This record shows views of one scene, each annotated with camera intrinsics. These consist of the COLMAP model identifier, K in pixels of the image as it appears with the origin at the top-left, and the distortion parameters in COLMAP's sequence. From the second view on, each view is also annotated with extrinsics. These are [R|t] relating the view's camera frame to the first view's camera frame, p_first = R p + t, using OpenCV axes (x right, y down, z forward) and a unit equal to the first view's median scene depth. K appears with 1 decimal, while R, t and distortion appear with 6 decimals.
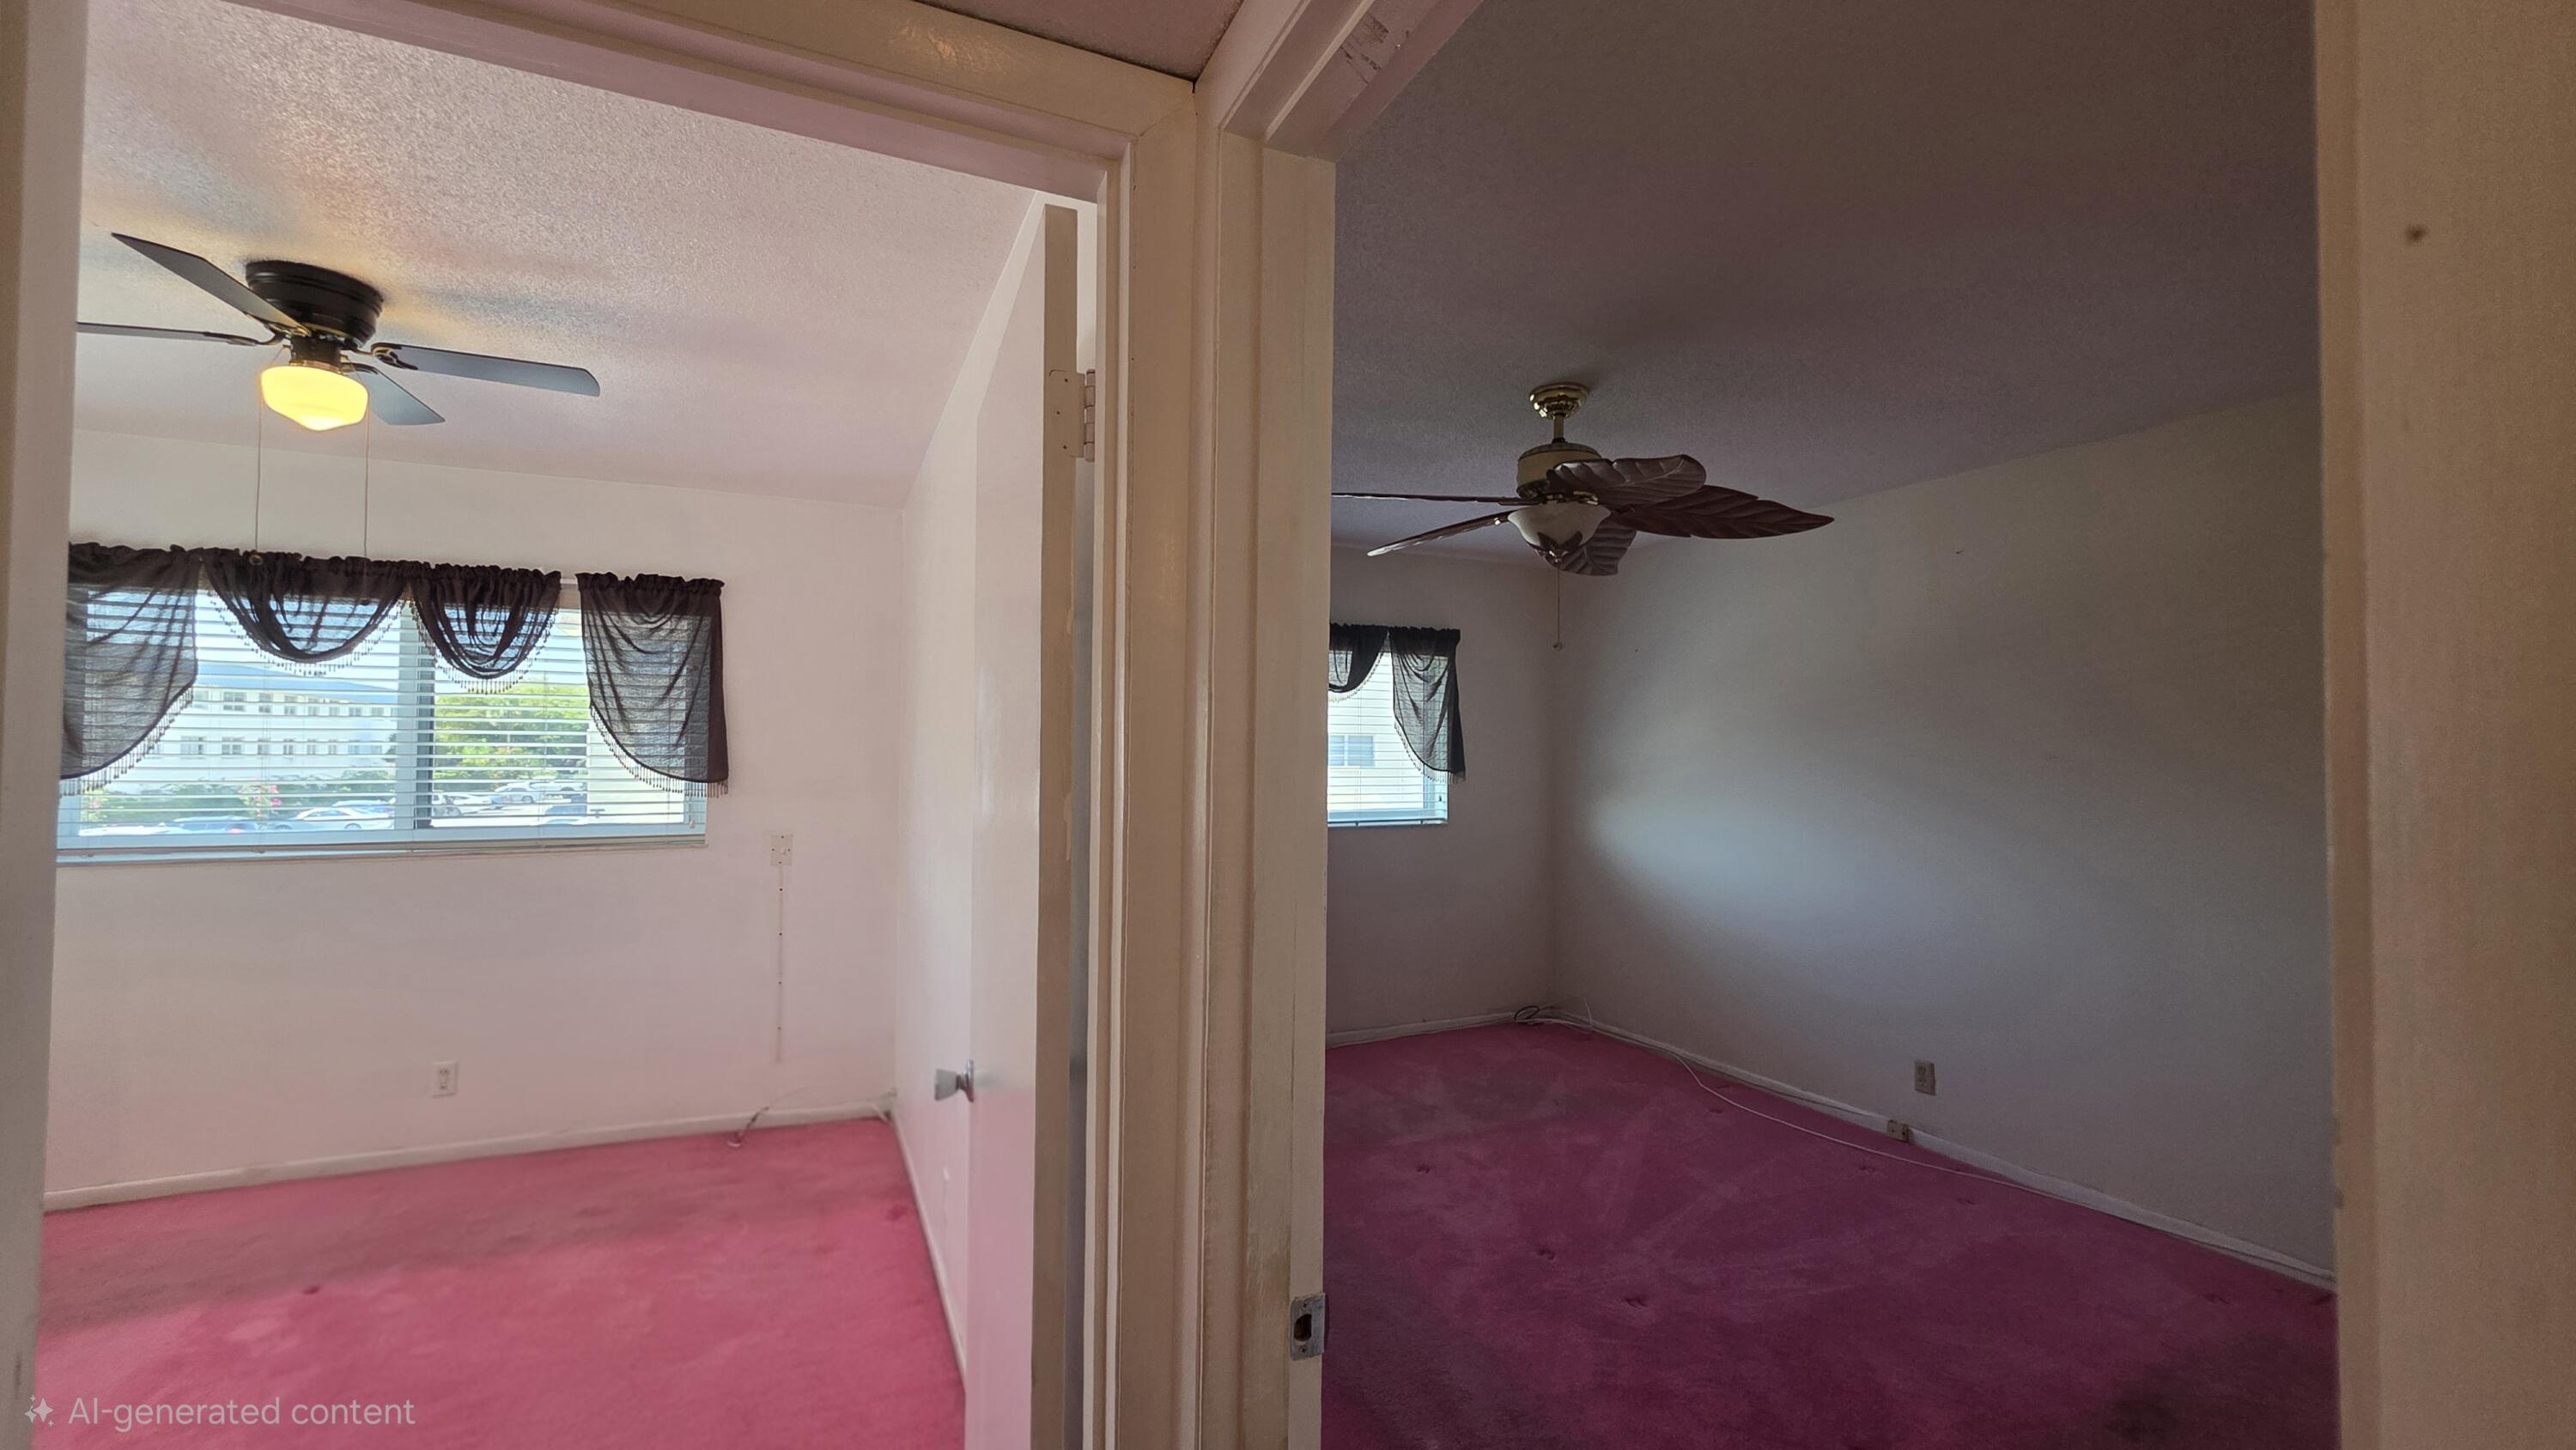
lens RADIAL K [[1035.8, 0, 1269.0], [0, 1035.8, 730.8], [0, 0, 1]] dist [0.004016, -0.000653]
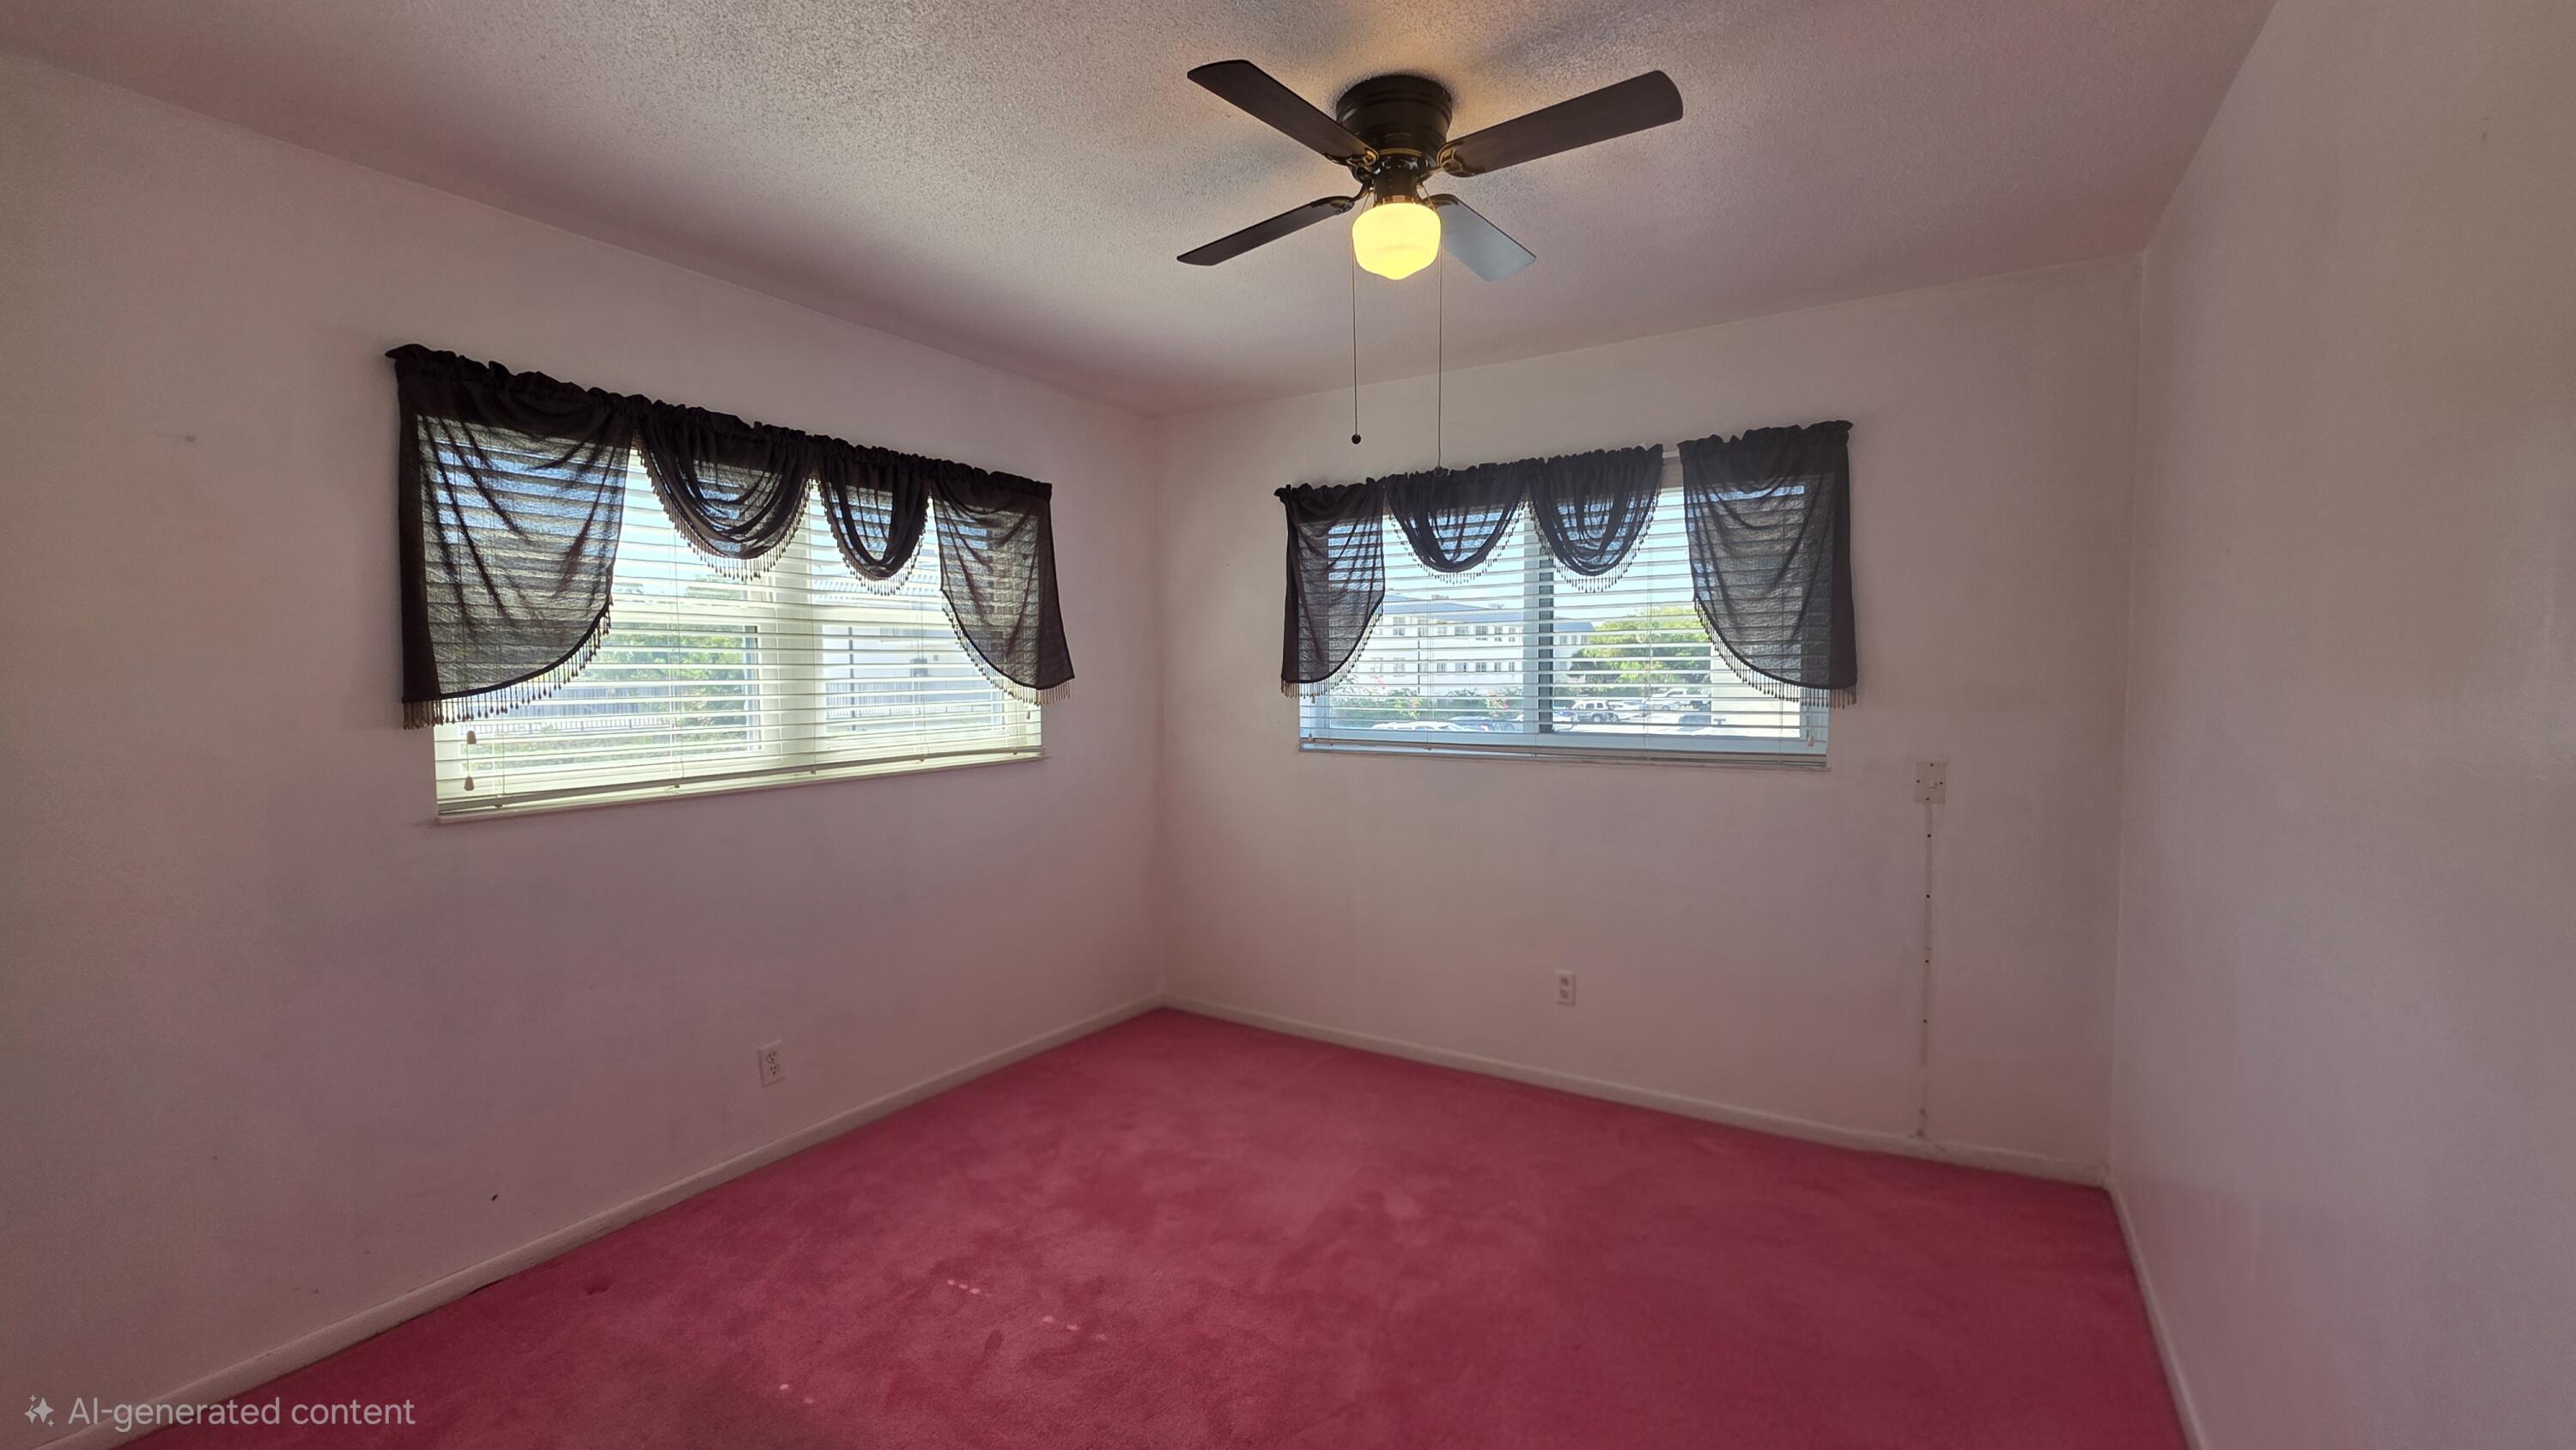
lens RADIAL K [[1035.8, 0, 1283.0], [0, 1035.8, 727.5], [0, 0, 1]] dist [0.004016, -0.000653]
pose [[0.562692, 0.034324, -0.825954, -0.137578], [0.031769, 0.997502, 0.063096, 0.017898], [0.826056, -0.061744, 0.560196, 0.239122]]
